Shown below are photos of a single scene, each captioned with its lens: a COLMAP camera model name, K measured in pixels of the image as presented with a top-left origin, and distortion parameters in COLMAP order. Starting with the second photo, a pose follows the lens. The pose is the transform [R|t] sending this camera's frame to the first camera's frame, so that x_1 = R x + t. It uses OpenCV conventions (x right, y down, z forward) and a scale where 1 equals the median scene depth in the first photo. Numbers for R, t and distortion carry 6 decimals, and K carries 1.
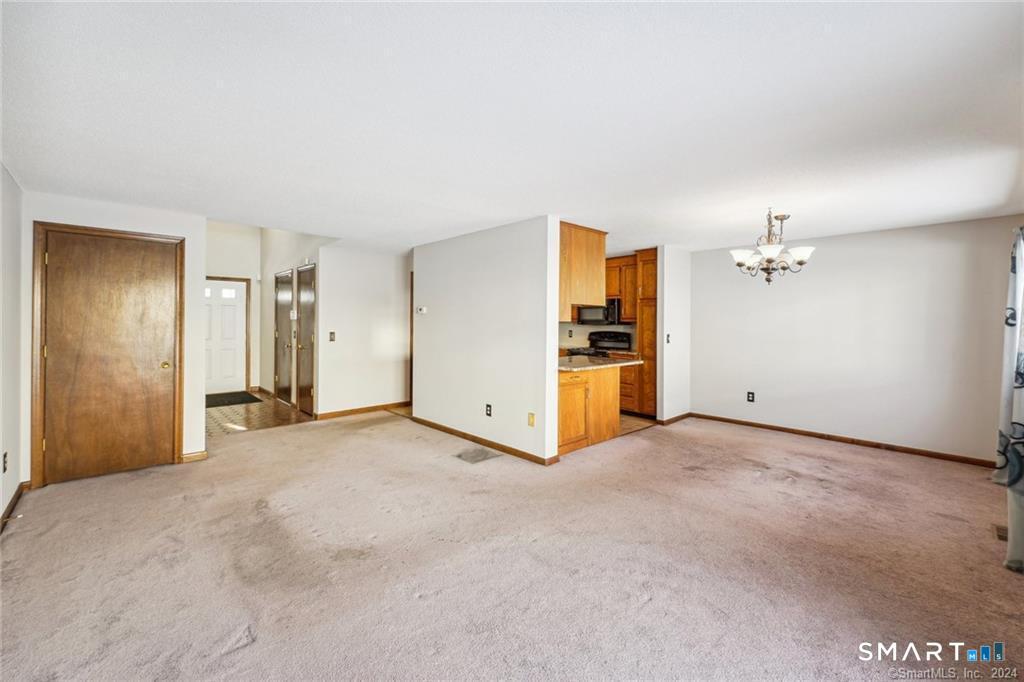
lens RADIAL K [[424.0, 0, 519.8], [0, 424.0, 319.2], [0, 0, 1]] dist [-0.001786, 0.009856]
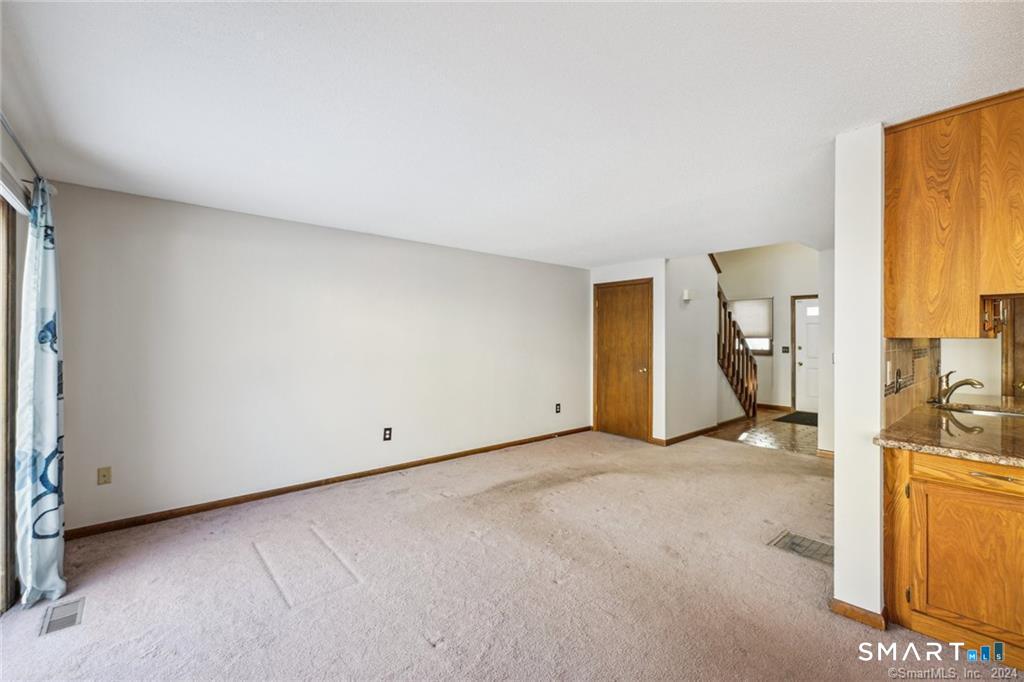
lens RADIAL K [[433.8, 0, 510.5], [0, 433.8, 338.1], [0, 0, 1]] dist [-0.000479, 0.000105]
pose [[-0.054850, -0.006180, -0.998475, 0.544551], [0.002418, 0.999977, -0.006322, 0.006488], [0.998492, -0.002761, -0.054834, 0.545411]]
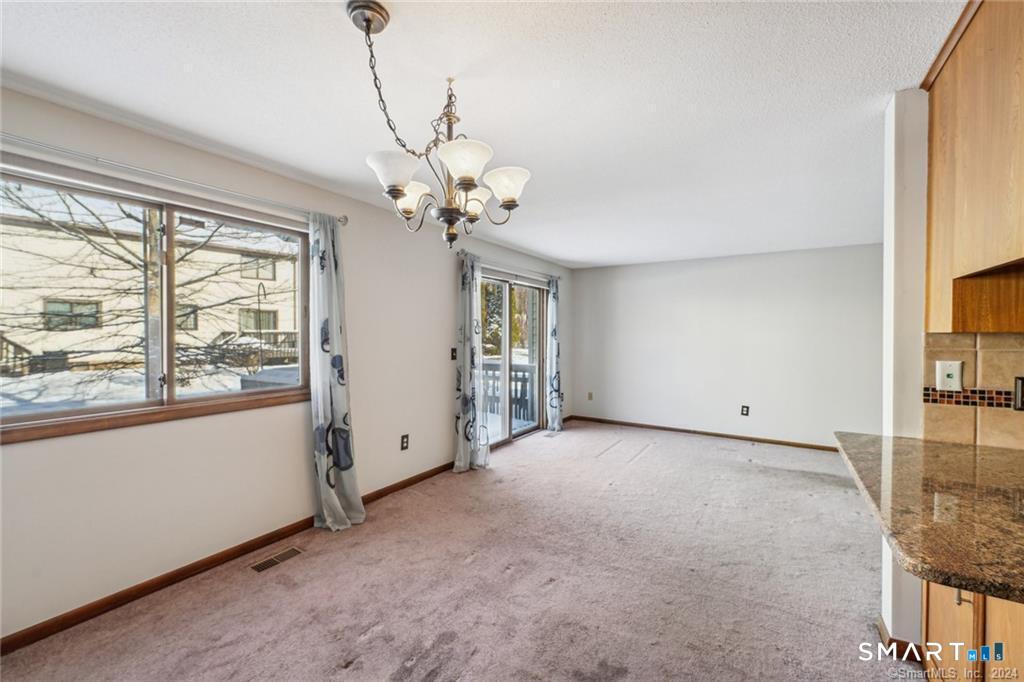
lens RADIAL K [[415.9, 0, 506.3], [0, 415.9, 337.5], [0, 0, 1]] dist [0.001196, 0.000101]
pose [[-0.974754, -0.007565, -0.223153, 0.515857], [-0.007961, 0.999968, 0.000877, 0.011375], [0.223139, 0.002631, -0.974783, 1.193163]]
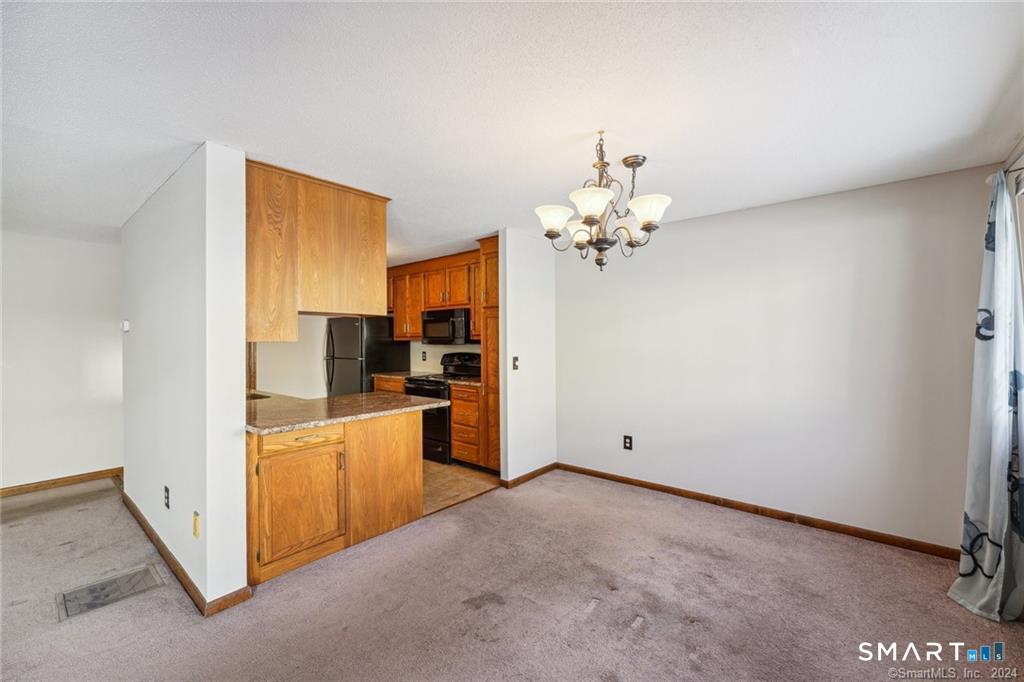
lens RADIAL K [[420.9, 0, 512.8], [0, 420.9, 338.1], [0, 0, 1]] dist [-0.000304, 0.000210]
pose [[0.994532, -0.013402, 0.103564, 0.339810], [0.013122, 0.999908, 0.003385, 0.002323], [-0.103600, -0.002007, 0.994617, 0.381654]]
